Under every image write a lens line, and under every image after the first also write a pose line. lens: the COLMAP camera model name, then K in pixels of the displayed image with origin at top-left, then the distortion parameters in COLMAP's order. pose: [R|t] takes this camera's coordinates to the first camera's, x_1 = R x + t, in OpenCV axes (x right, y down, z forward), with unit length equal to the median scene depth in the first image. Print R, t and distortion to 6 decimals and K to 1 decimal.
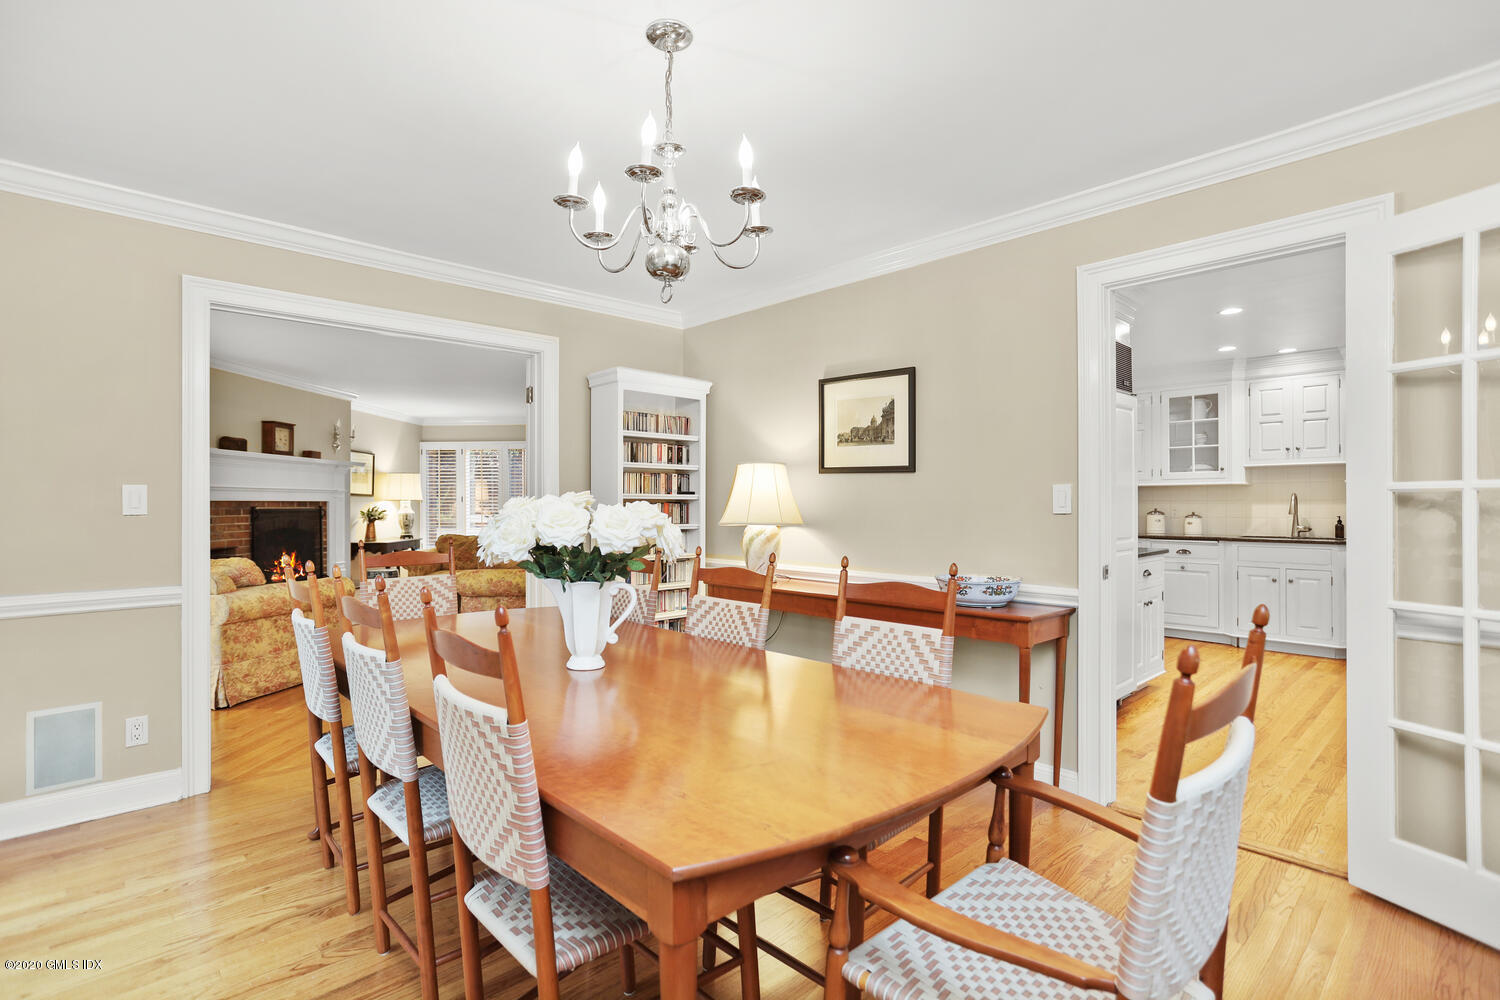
lens RADIAL K [[725.5, 0, 743.9], [0, 725.5, 504.8], [0, 0, 1]] dist [-0.000268, 0.000402]
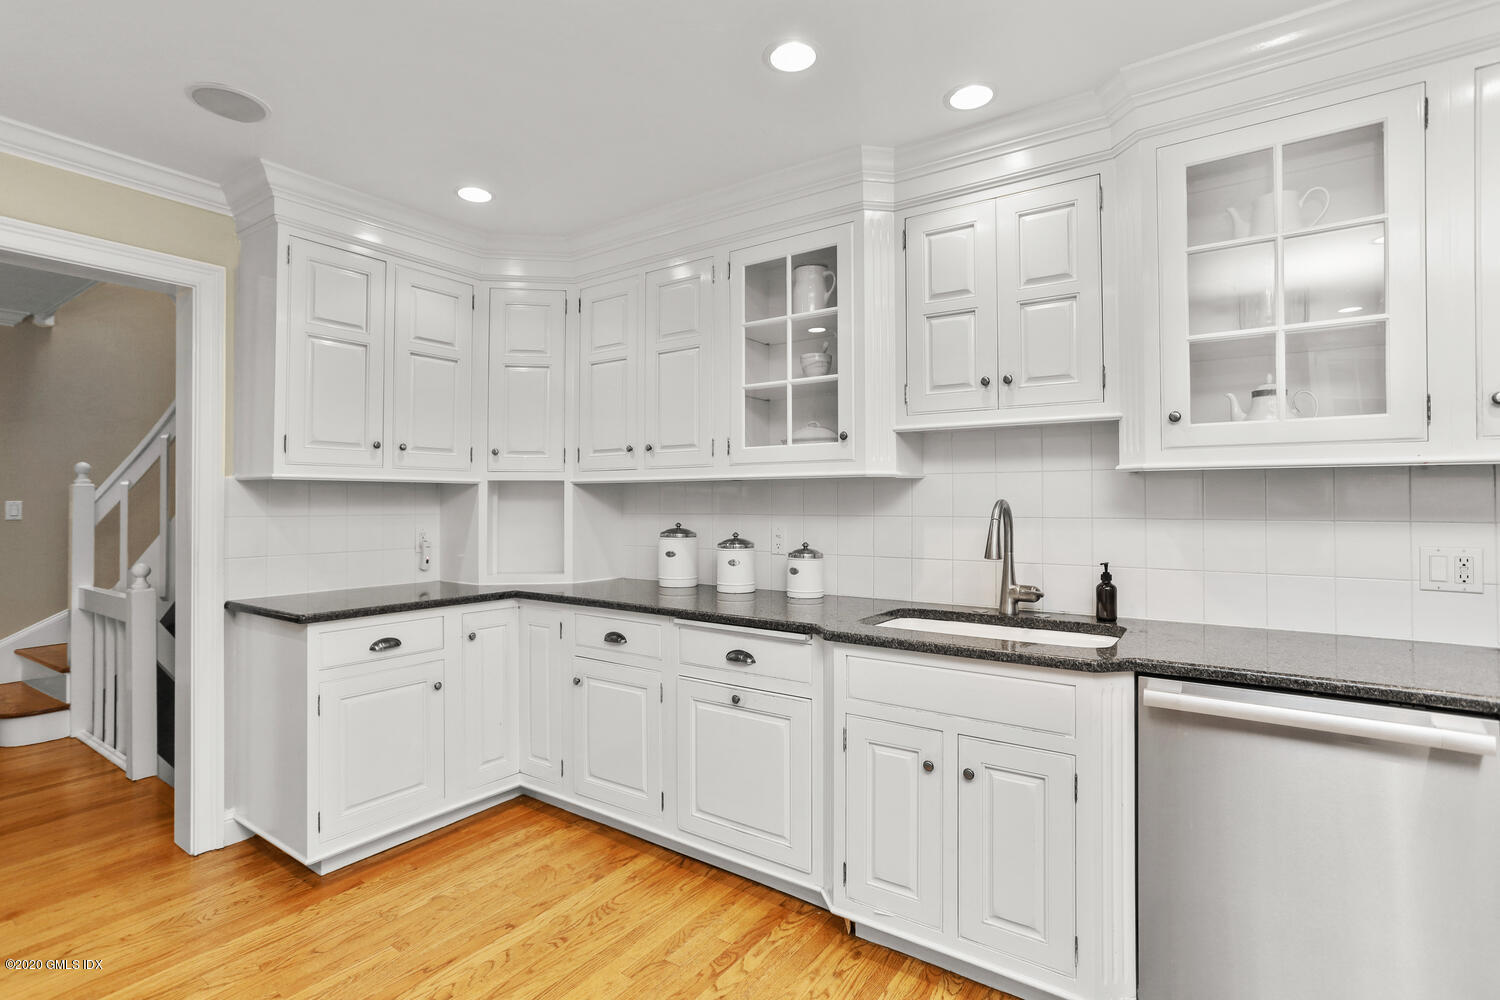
lens RADIAL K [[725.5, 0, 753.2], [0, 725.5, 496.9], [0, 0, 1]] dist [-0.000268, 0.000402]
pose [[0.978664, 0.005237, 0.205400, 0.530498], [-0.001026, 0.999787, -0.020605, -0.008695], [-0.205465, 0.019955, 0.978461, 0.629213]]
